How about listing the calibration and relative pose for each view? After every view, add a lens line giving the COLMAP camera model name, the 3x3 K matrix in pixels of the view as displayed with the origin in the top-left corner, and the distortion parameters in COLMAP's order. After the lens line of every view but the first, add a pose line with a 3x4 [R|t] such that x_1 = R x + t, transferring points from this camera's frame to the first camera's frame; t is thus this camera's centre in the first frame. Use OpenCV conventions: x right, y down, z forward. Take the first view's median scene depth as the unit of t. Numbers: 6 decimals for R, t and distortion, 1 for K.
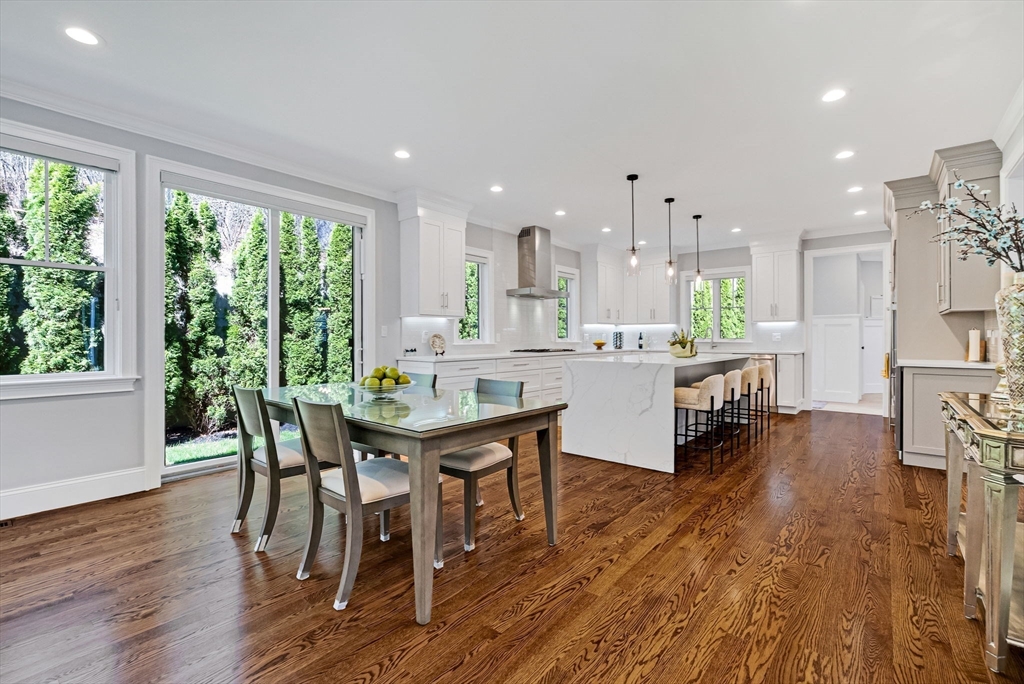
lens RADIAL K [[498.6, 0, 486.2], [0, 498.6, 338.5], [0, 0, 1]] dist [-0.000983, -0.000536]
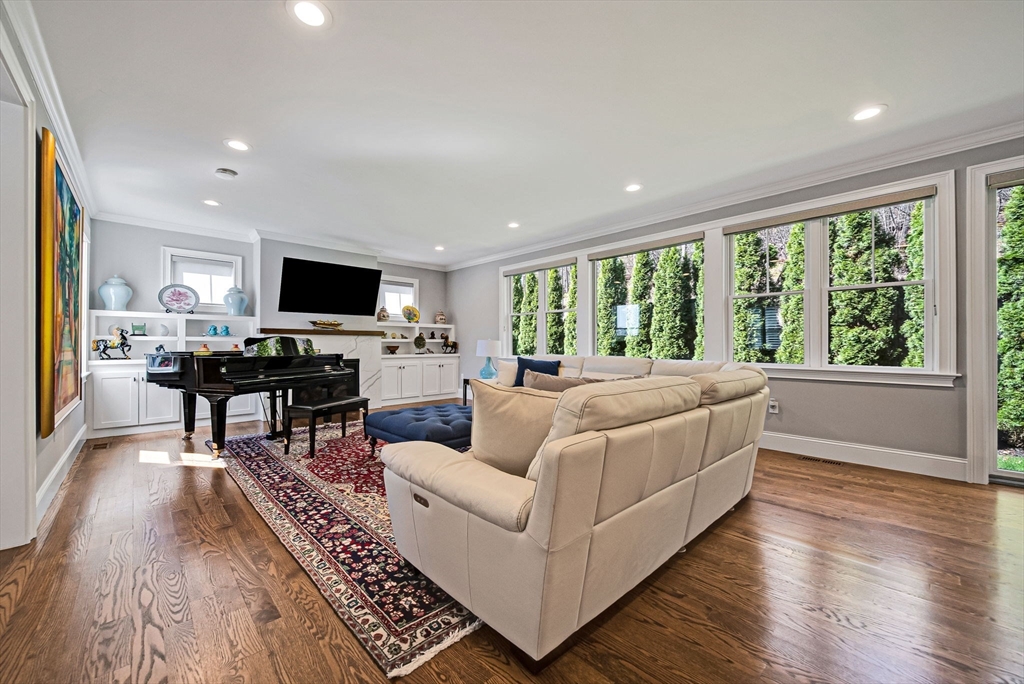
lens RADIAL K [[367.1, 0, 512.0], [0, 367.1, 342.0], [0, 0, 1]] dist [0.000736, -0.000278]
pose [[-0.097636, -0.006306, -0.995202, 0.127585], [-0.006360, 0.999963, -0.005712, 0.010843], [0.995202, 0.005772, -0.097673, 0.071211]]
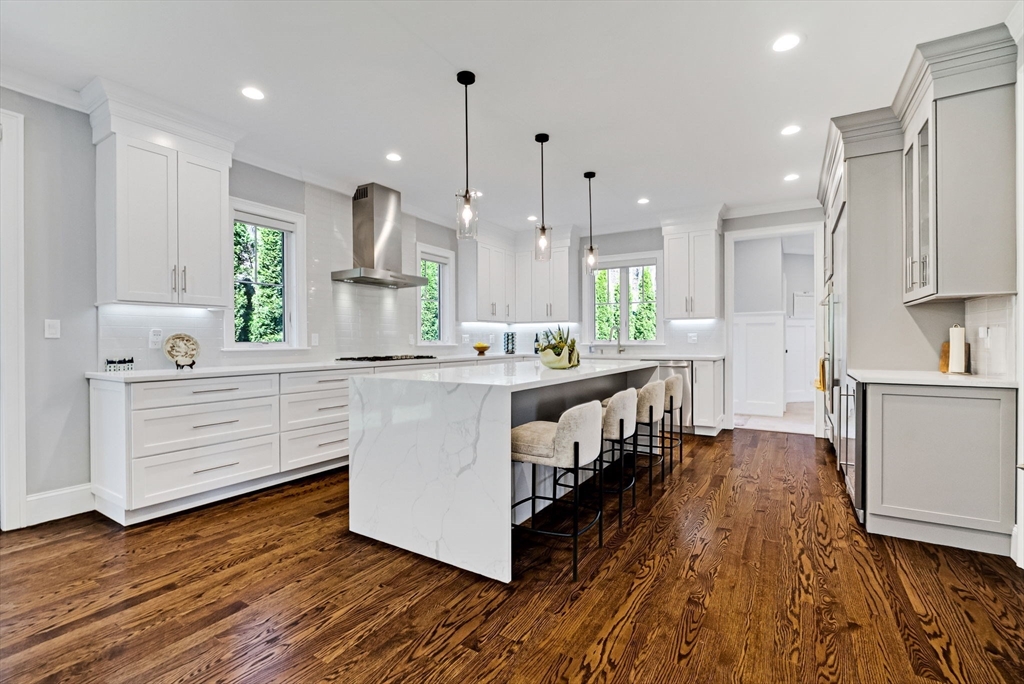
lens RADIAL K [[494.3, 0, 494.3], [0, 494.3, 339.2], [0, 0, 1]] dist [-0.001191, 0.000191]
pose [[0.991047, -0.001213, 0.133504, 0.220568], [0.001669, 0.999993, -0.003308, 0.000175], [-0.133499, 0.003502, 0.991043, 0.351158]]
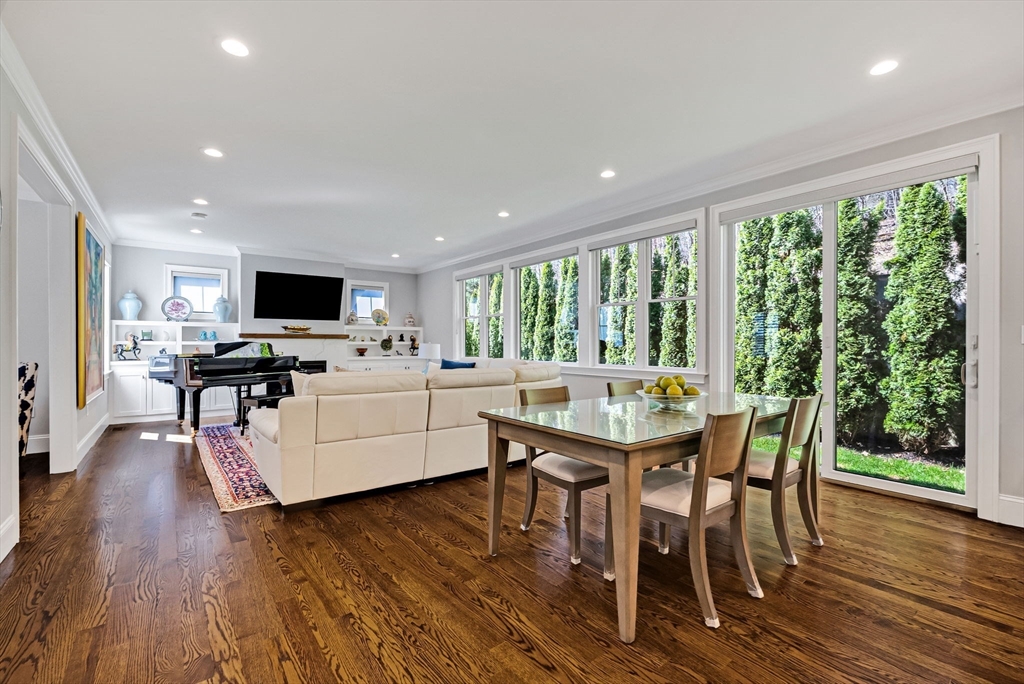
lens RADIAL K [[460.9, 0, 510.3], [0, 460.9, 341.6], [0, 0, 1]] dist [-0.000567, -0.000068]
pose [[-0.248240, -0.003475, -0.968692, 0.416174], [-0.002867, 0.999992, -0.002853, -0.002886], [0.968694, 0.002069, -0.248248, 0.520254]]
